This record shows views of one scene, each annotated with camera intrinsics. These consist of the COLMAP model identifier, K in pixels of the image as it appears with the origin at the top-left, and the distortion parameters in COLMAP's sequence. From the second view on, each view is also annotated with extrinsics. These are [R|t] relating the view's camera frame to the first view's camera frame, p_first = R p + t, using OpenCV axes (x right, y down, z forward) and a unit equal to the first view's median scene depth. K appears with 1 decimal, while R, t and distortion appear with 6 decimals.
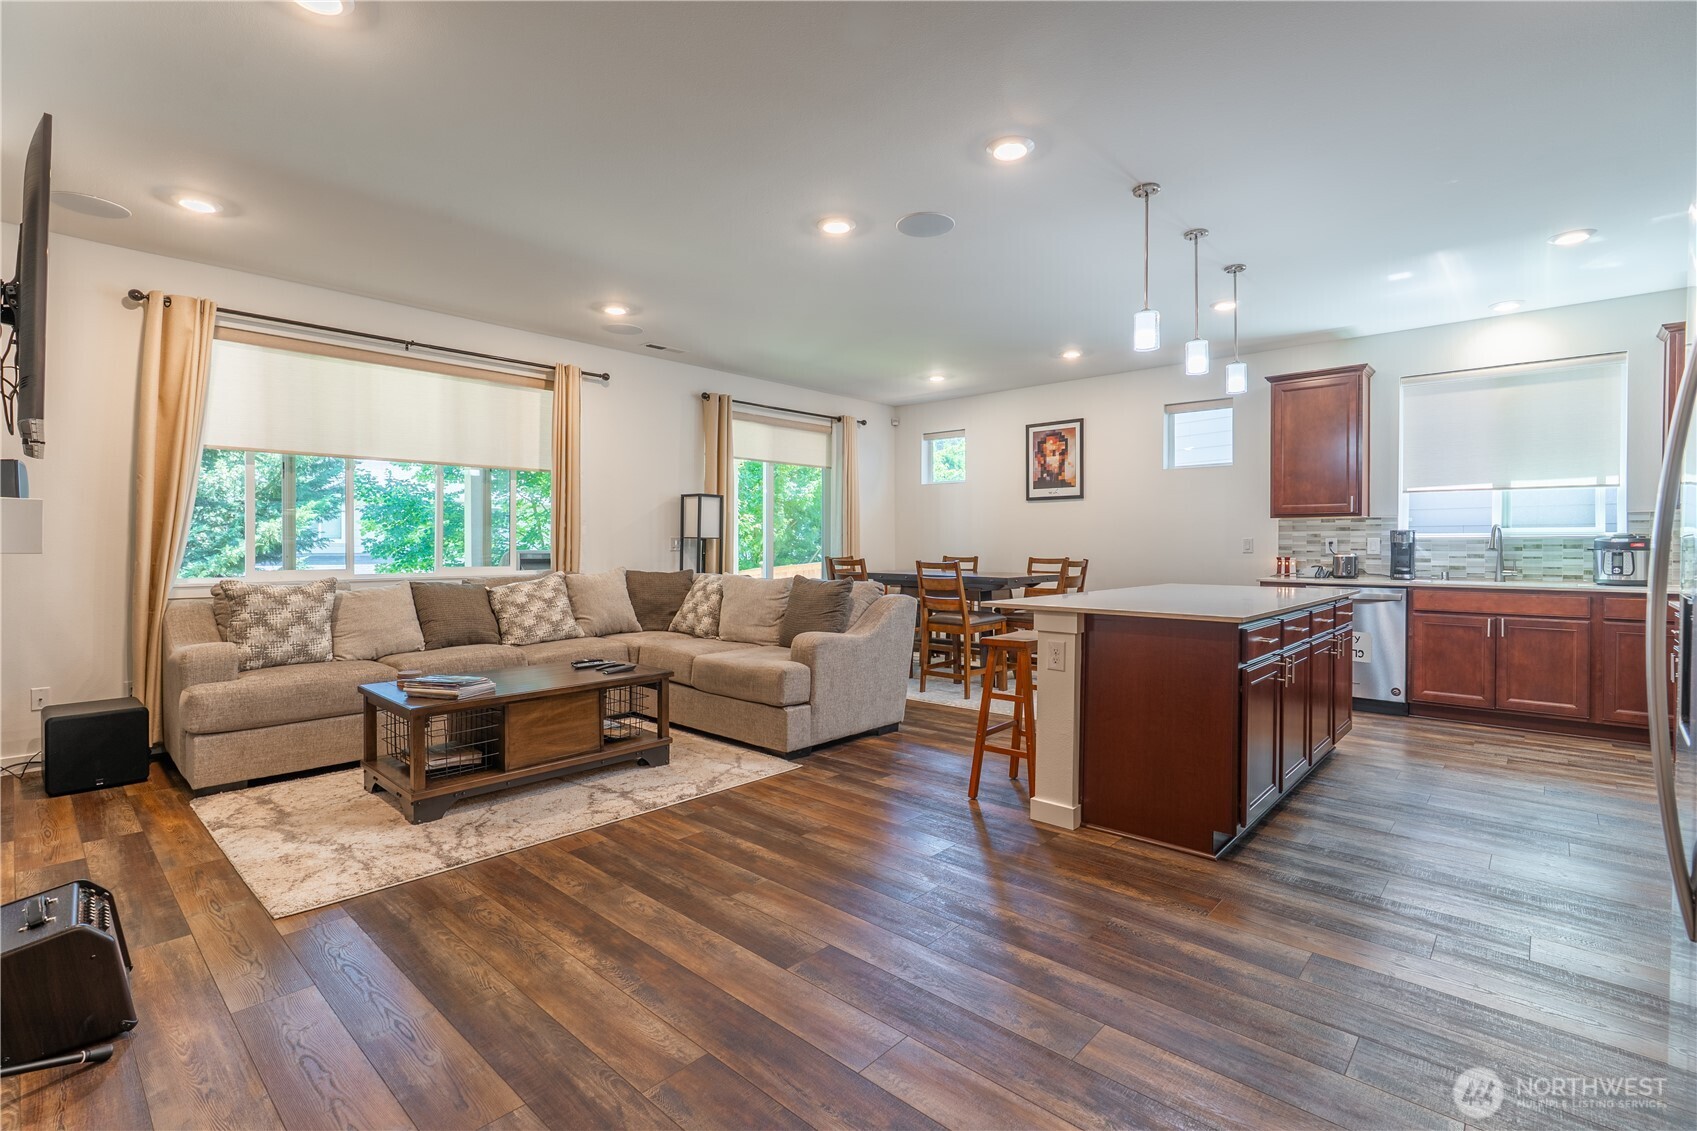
lens RADIAL K [[778.0, 0, 841.4], [0, 778.0, 550.4], [0, 0, 1]] dist [-0.003026, 0.000676]
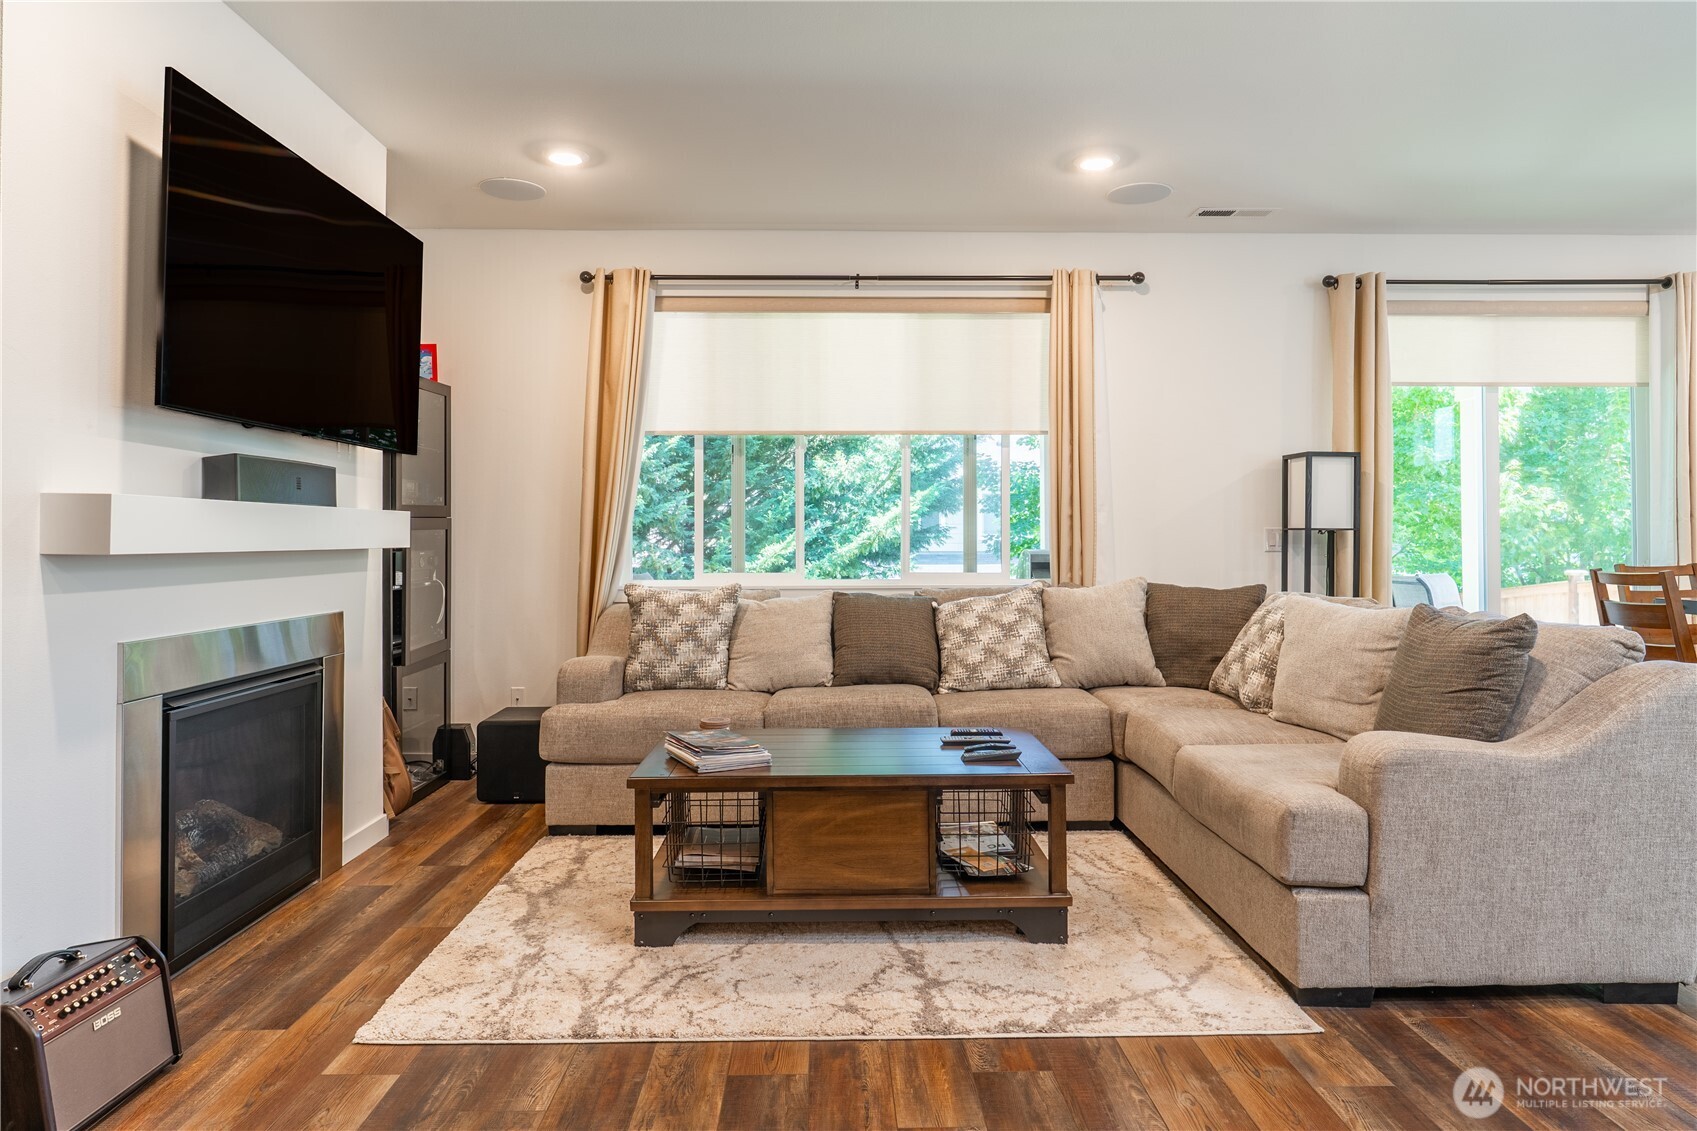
lens RADIAL K [[1006.5, 0, 847.1], [0, 1006.5, 522.6], [0, 0, 1]] dist [-0.001939, -0.000093]
pose [[0.694167, -0.015578, -0.719646, 0.159802], [-0.002440, 0.999709, -0.023995, -0.003230], [0.719810, 0.018412, 0.693927, 0.339896]]
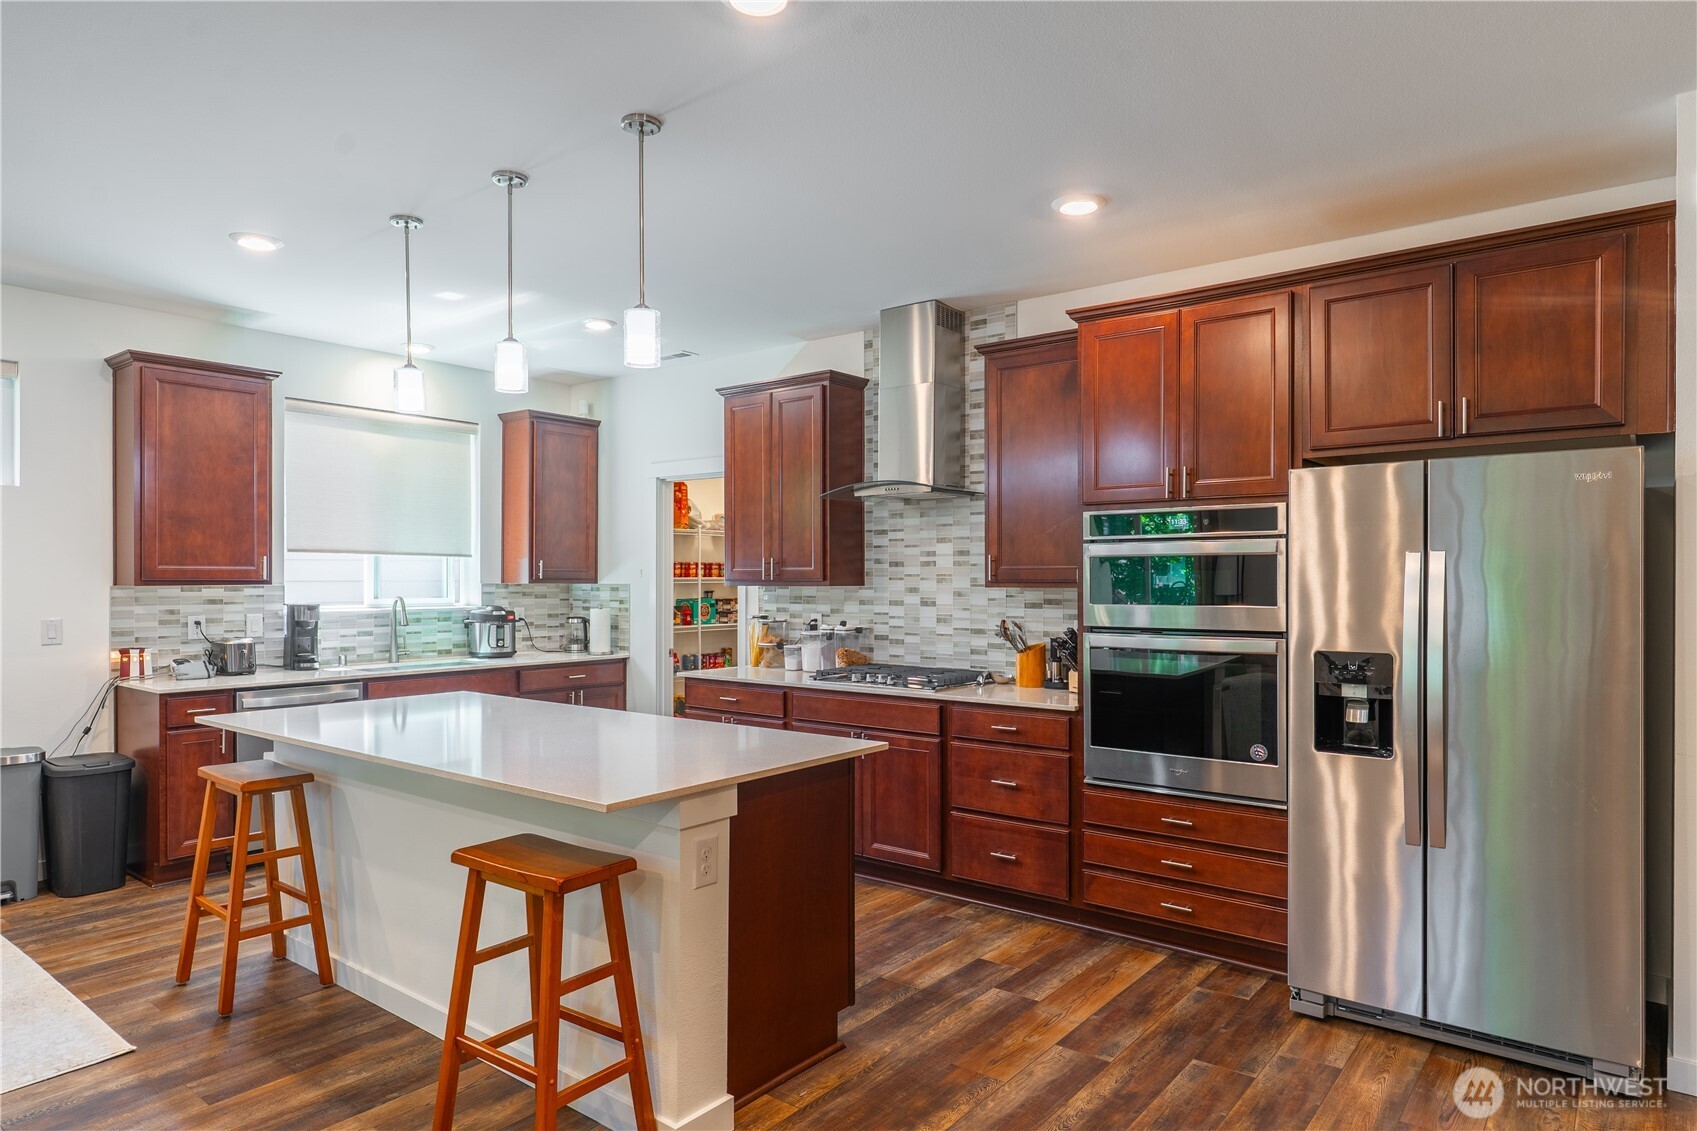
lens RADIAL K [[1003.7, 0, 847.7], [0, 1003.7, 583.2], [0, 0, 1]] dist [0.015505, 0.000389]
pose [[-0.073680, -0.006382, 0.997261, -0.356626], [0.004802, 0.999966, 0.006754, -0.060655], [-0.997270, 0.005287, -0.073647, 0.655349]]
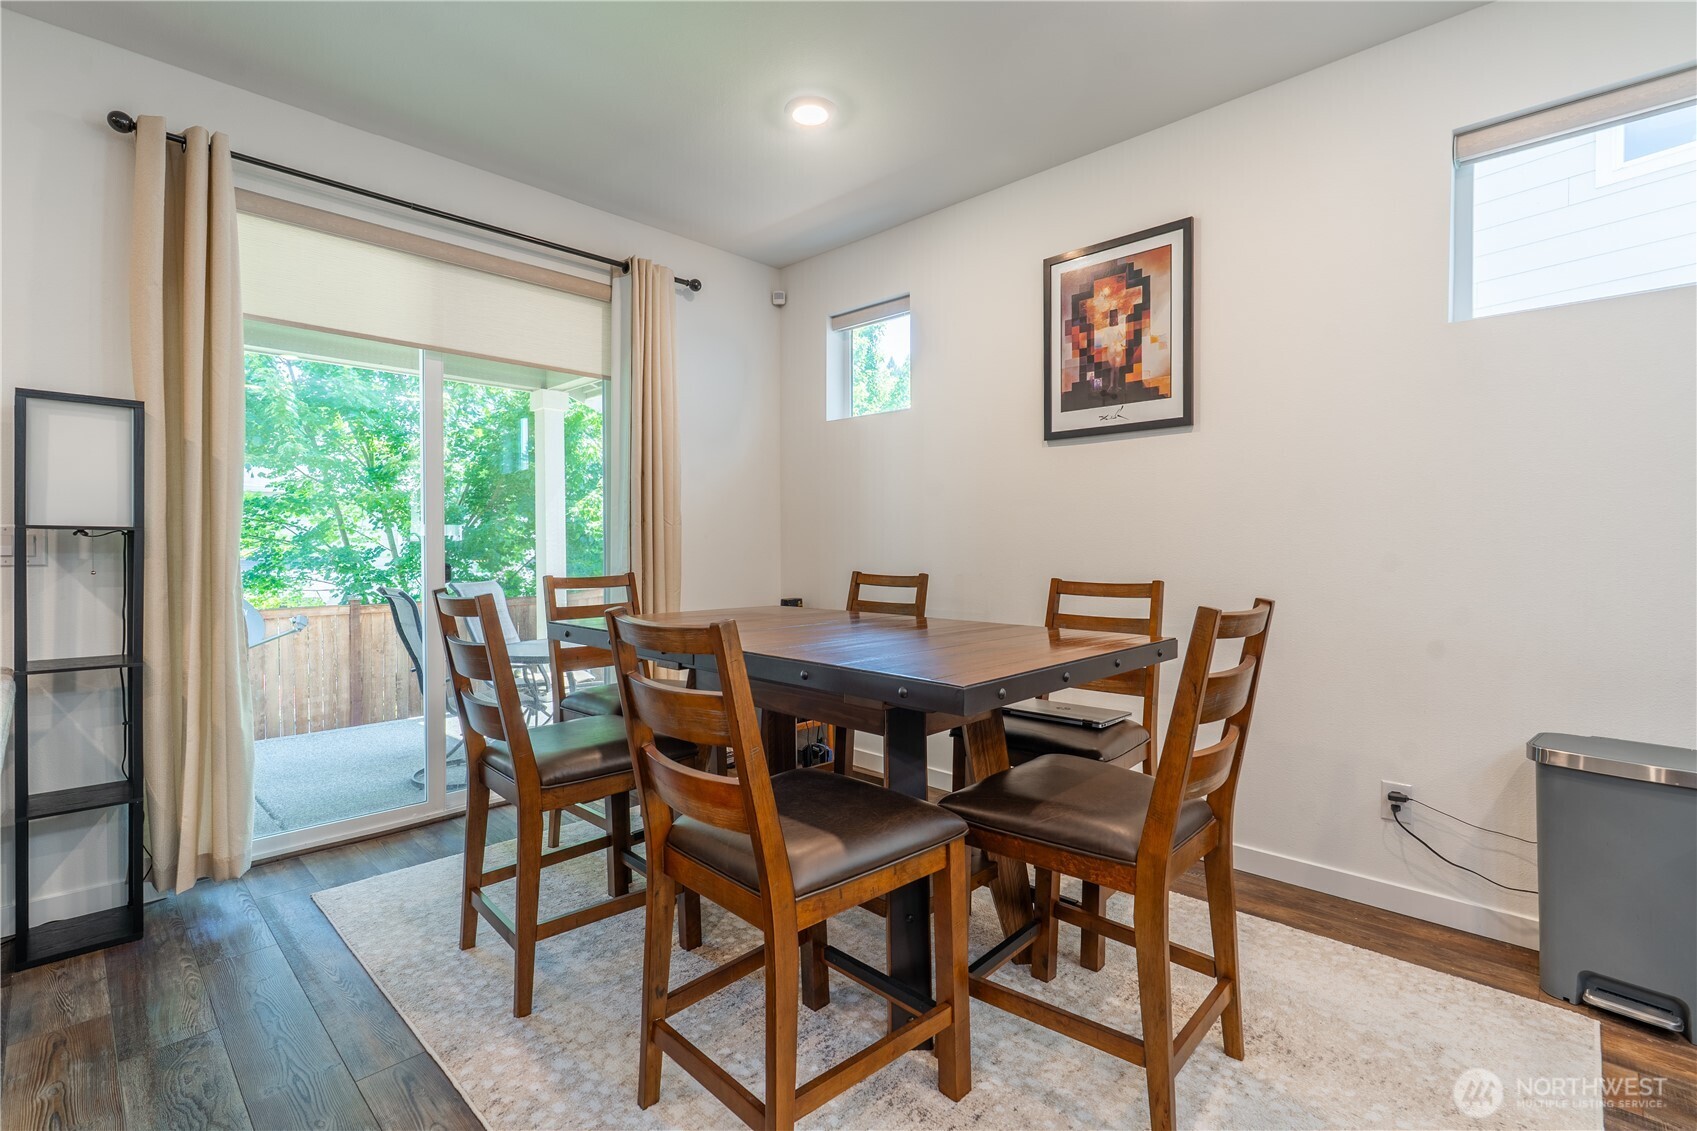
lens RADIAL K [[778.0, 0, 841.4], [0, 778.0, 550.4], [0, 0, 1]] dist [-0.003026, 0.000676]
pose [[0.999671, -0.003185, -0.025437, 0.231119], [0.003170, 0.999995, -0.000625, -0.007978], [0.025439, 0.000544, 0.999676, 0.964396]]
